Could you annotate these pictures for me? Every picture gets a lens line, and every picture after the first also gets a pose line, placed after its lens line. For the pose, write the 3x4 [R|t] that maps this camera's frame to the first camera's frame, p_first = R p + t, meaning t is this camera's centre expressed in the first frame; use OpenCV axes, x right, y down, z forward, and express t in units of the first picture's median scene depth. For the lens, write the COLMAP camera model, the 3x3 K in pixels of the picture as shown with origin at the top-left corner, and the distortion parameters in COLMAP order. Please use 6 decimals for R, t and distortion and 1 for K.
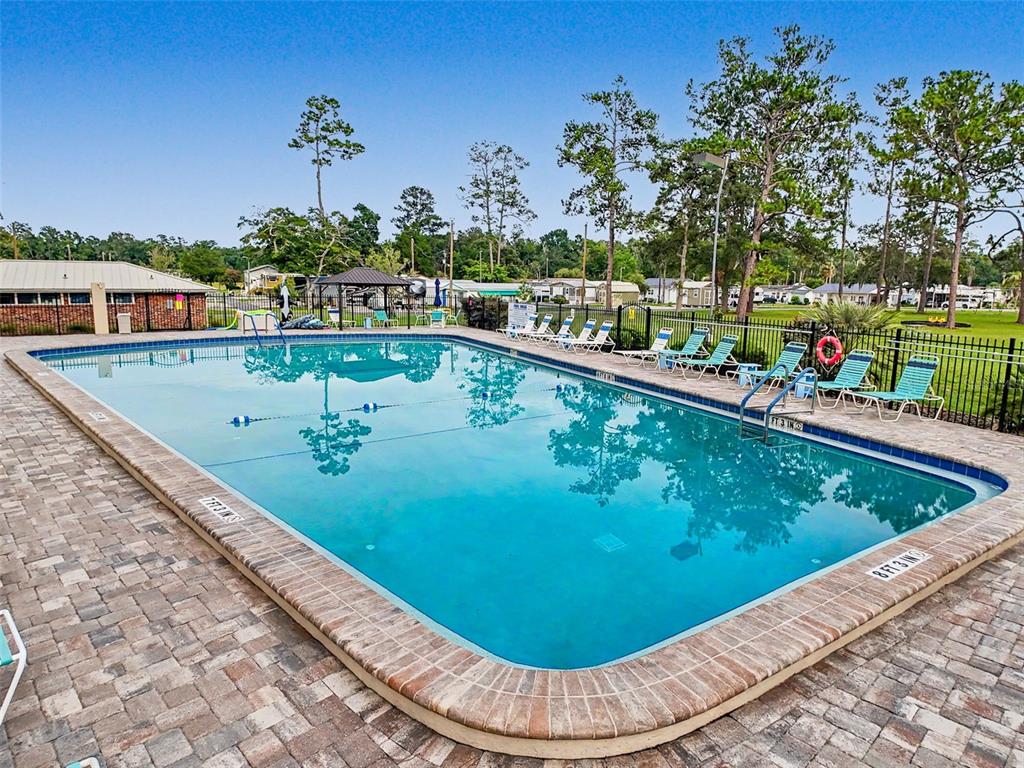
lens RADIAL K [[628.7, 0, 519.1], [0, 628.7, 386.5], [0, 0, 1]] dist [0.021722, -0.026723]
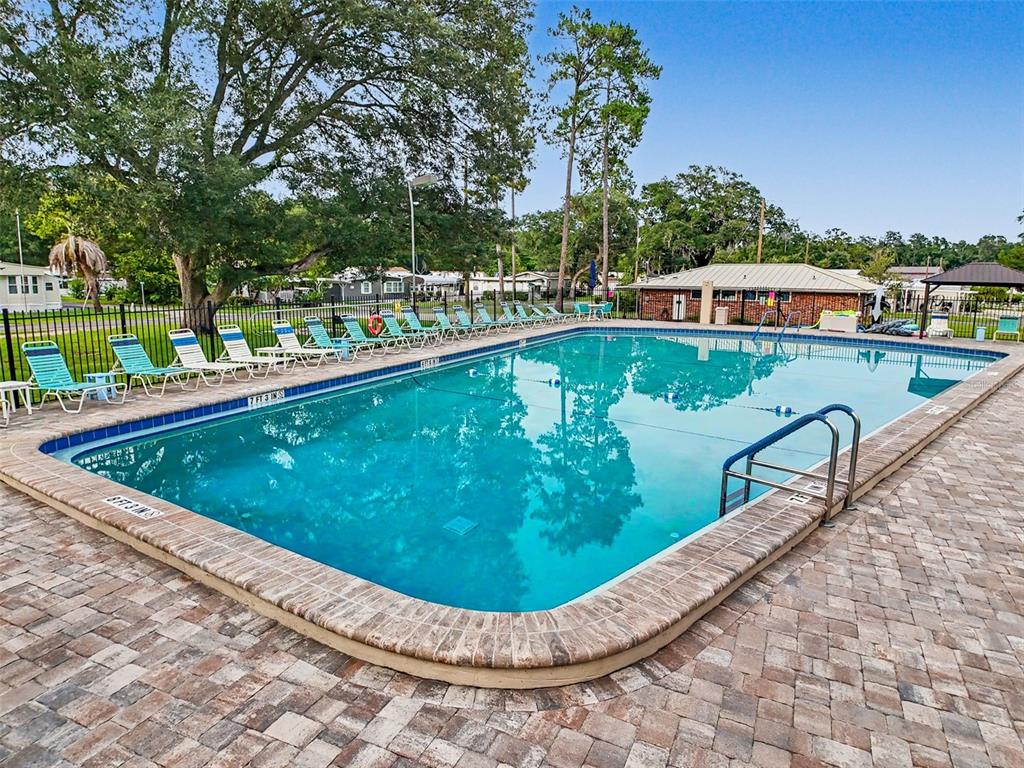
lens RADIAL K [[628.7, 0, 518.7], [0, 628.7, 381.8], [0, 0, 1]] dist [0.021722, -0.026723]
pose [[0.364999, 0.145408, -0.919583, 0.339257], [-0.159381, 0.982906, 0.092160, -0.026778], [0.917264, 0.112926, 0.381935, 0.216530]]
